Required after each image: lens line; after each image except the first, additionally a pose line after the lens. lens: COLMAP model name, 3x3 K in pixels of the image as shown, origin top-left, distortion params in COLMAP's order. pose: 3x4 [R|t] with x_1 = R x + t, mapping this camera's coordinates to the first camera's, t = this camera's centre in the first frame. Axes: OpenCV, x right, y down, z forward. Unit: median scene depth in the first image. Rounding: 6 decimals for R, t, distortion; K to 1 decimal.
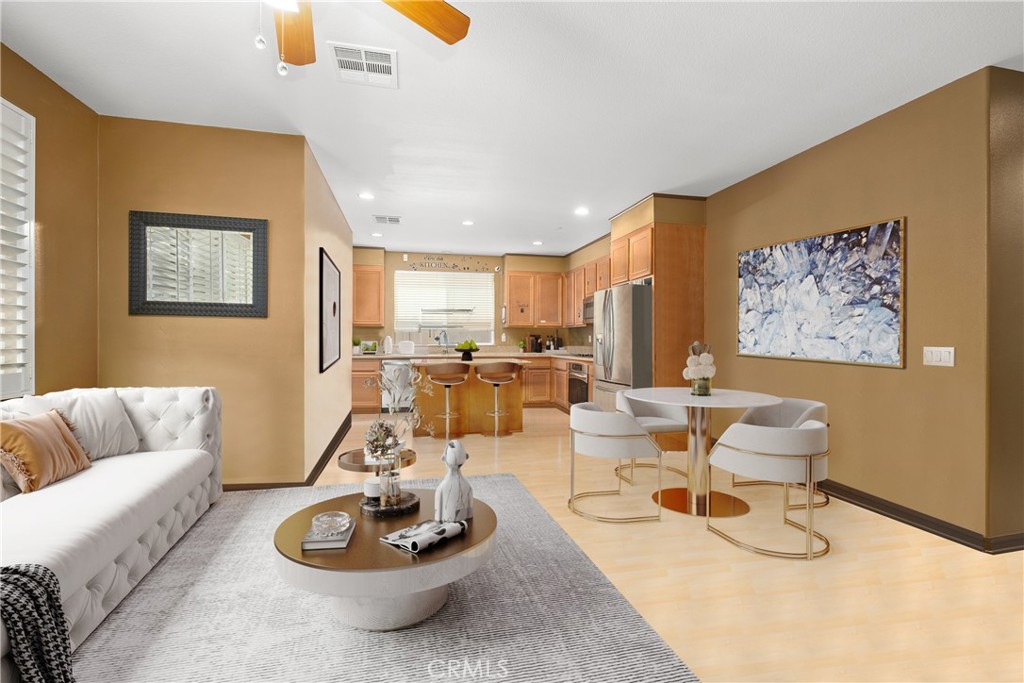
lens RADIAL K [[452.2, 0, 513.1], [0, 452.2, 338.9], [0, 0, 1]] dist [-0.002772, -0.000563]
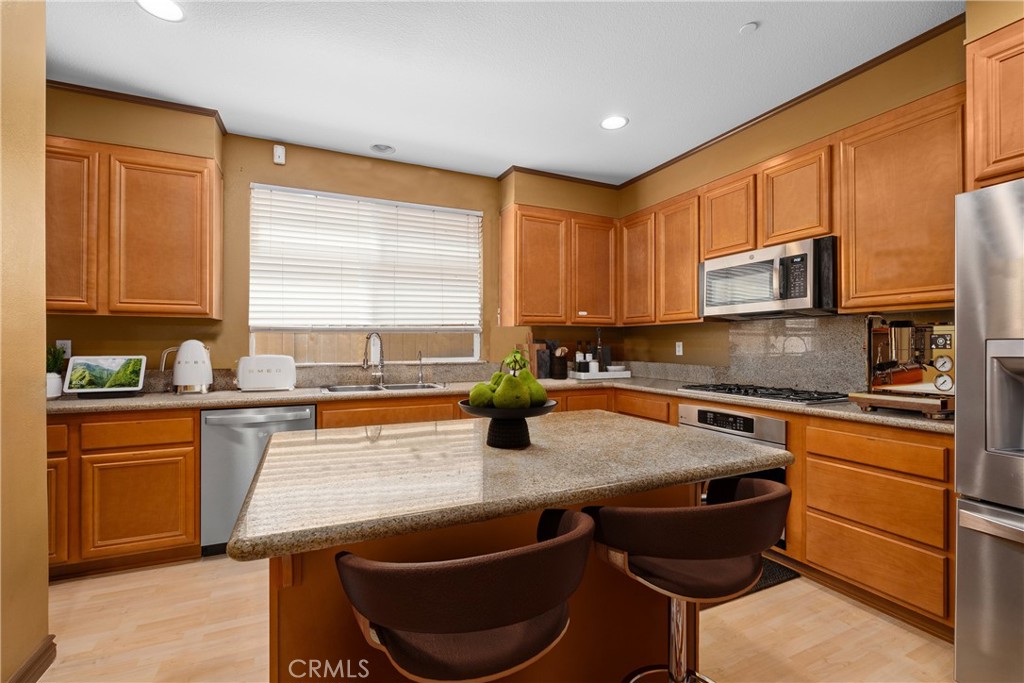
lens RADIAL K [[452.2, 0, 507.6], [0, 452.2, 340.4], [0, 0, 1]] dist [-0.002772, -0.000563]
pose [[0.979049, 0.004736, 0.203571, -0.113853], [-0.001541, 0.999873, -0.015850, -0.001980], [-0.203620, 0.015204, 0.978932, 0.541815]]
